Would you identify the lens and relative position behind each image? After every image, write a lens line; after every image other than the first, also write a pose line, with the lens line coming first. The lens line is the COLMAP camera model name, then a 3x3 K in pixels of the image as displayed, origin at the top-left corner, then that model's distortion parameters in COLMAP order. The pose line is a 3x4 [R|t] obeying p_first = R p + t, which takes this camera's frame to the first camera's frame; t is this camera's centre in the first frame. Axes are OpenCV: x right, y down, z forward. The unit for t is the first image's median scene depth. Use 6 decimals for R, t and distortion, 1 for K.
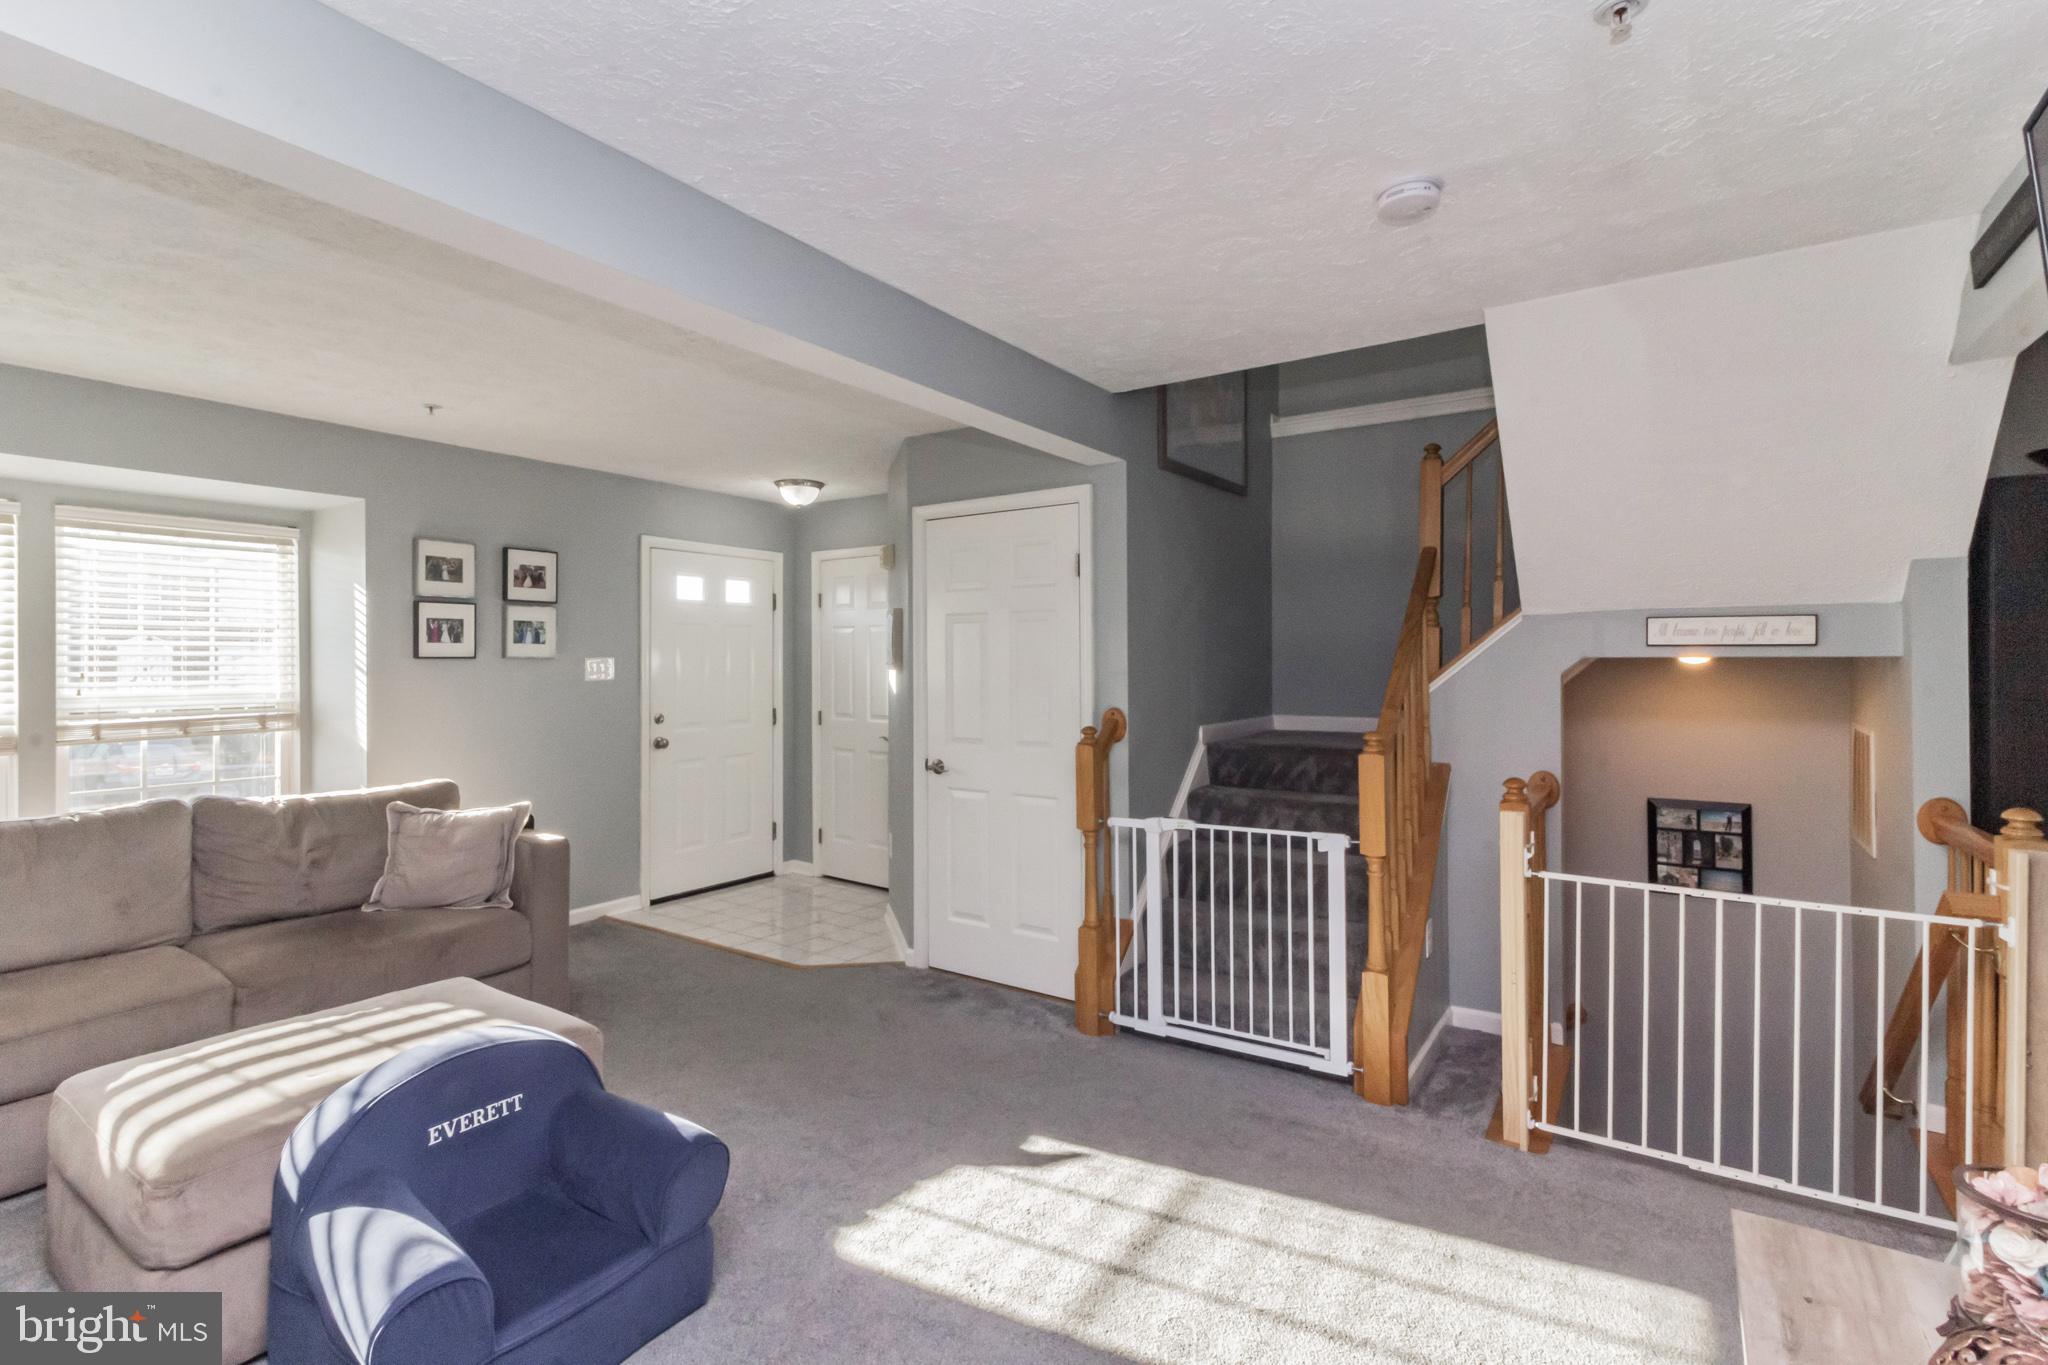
lens RADIAL K [[935.9, 0, 1024.0], [0, 935.9, 682.5], [0, 0, 1]] dist [-0.002027, -0.000144]
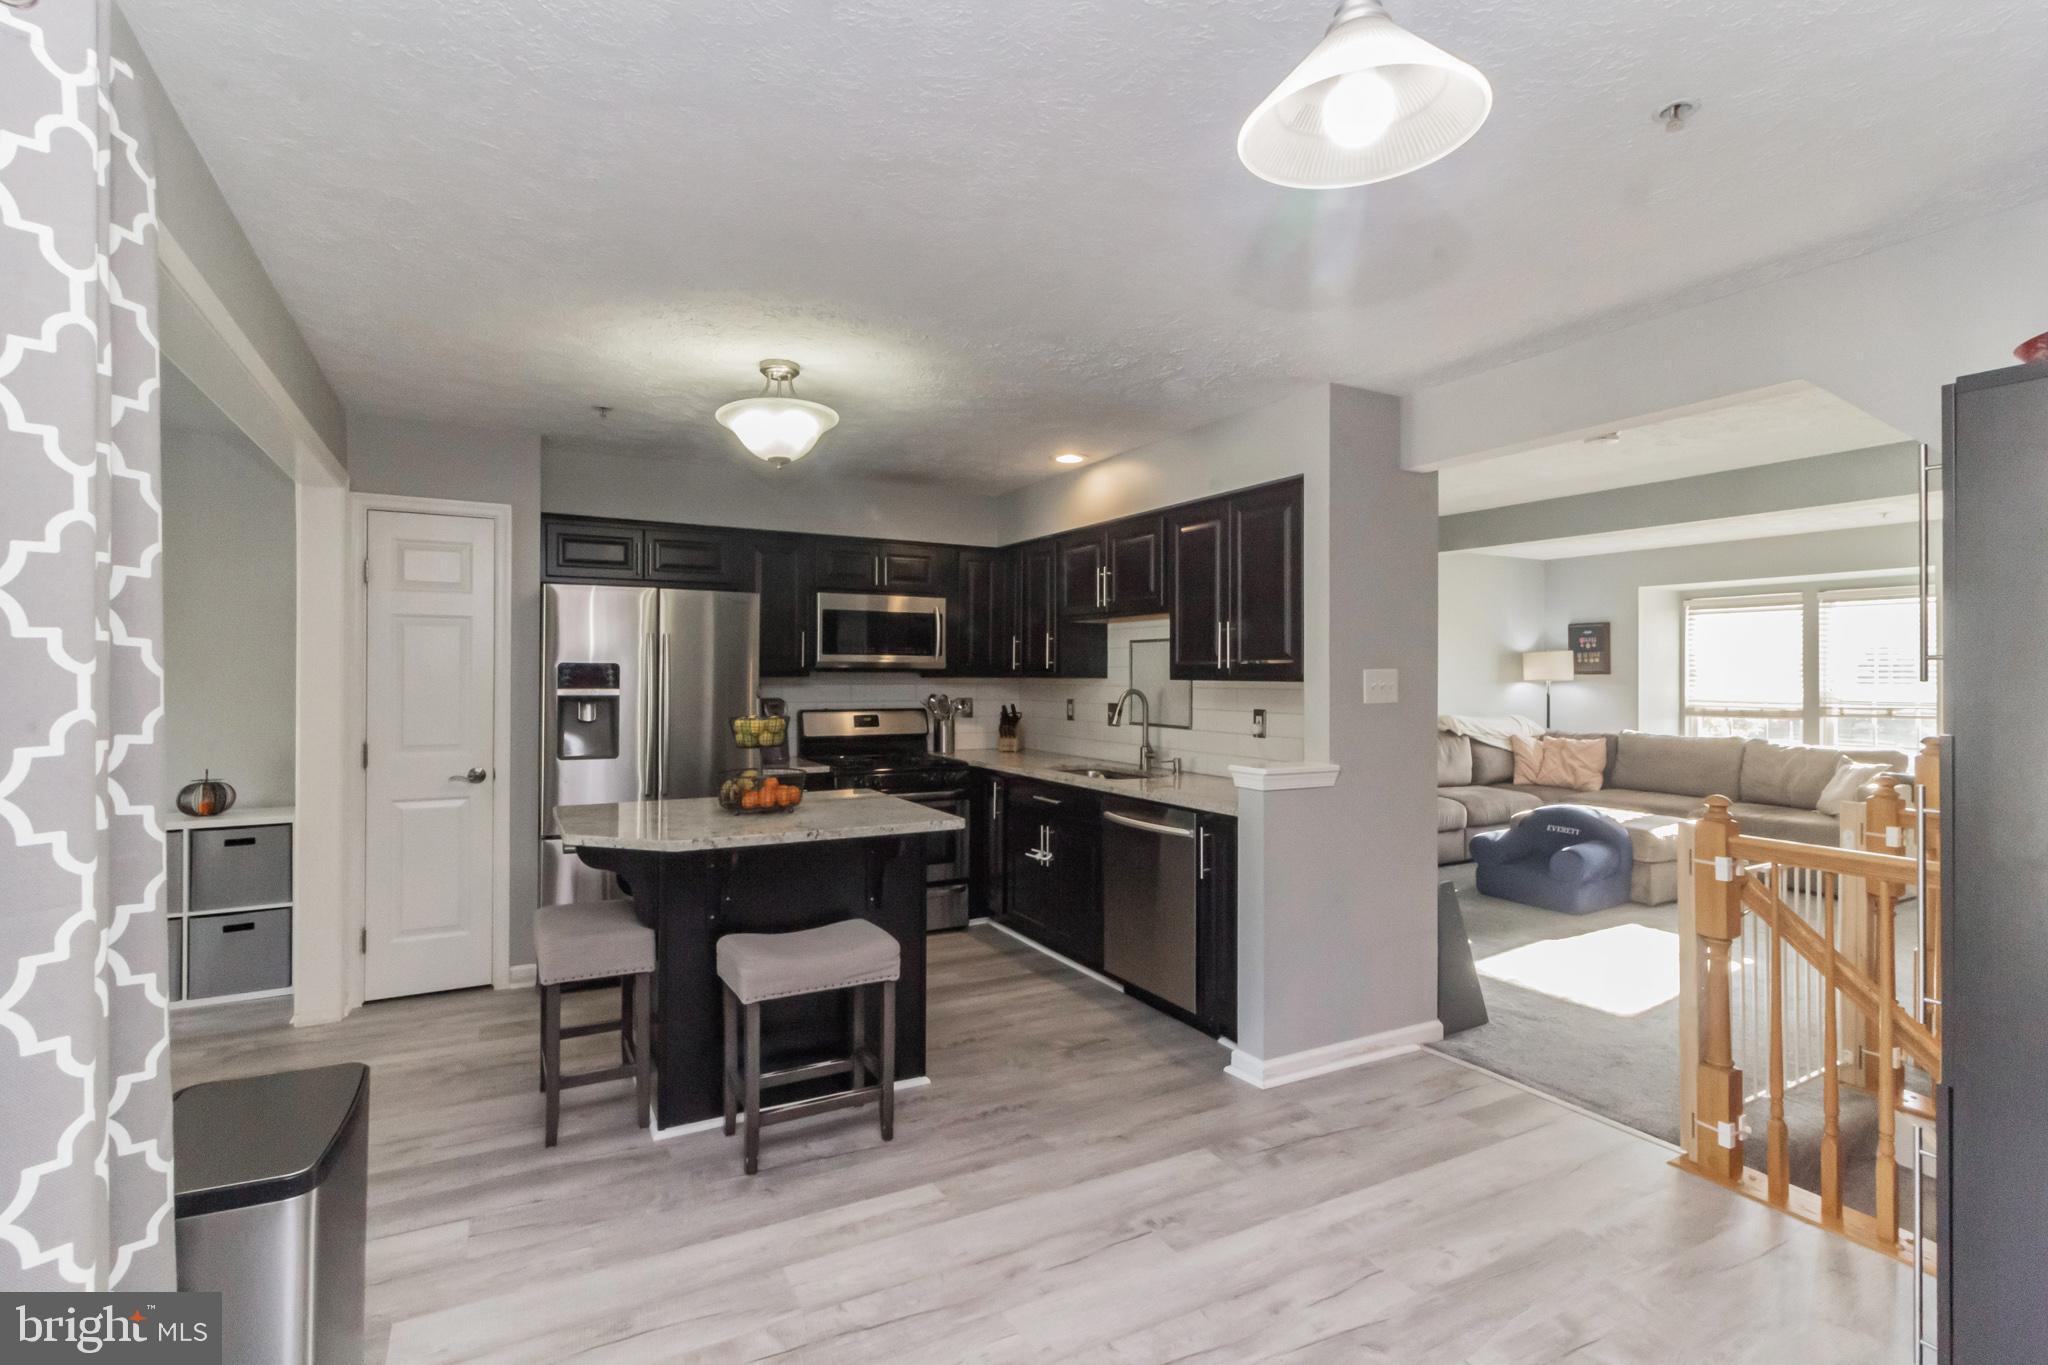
lens RADIAL K [[944.6, 0, 1012.4], [0, 944.6, 665.4], [0, 0, 1]] dist [0.000114, -0.000130]
pose [[-0.462136, -0.007434, -0.886778, 1.526164], [-0.010140, 0.999944, -0.003098, -0.016598], [0.886751, 0.007560, -0.462186, 0.450017]]
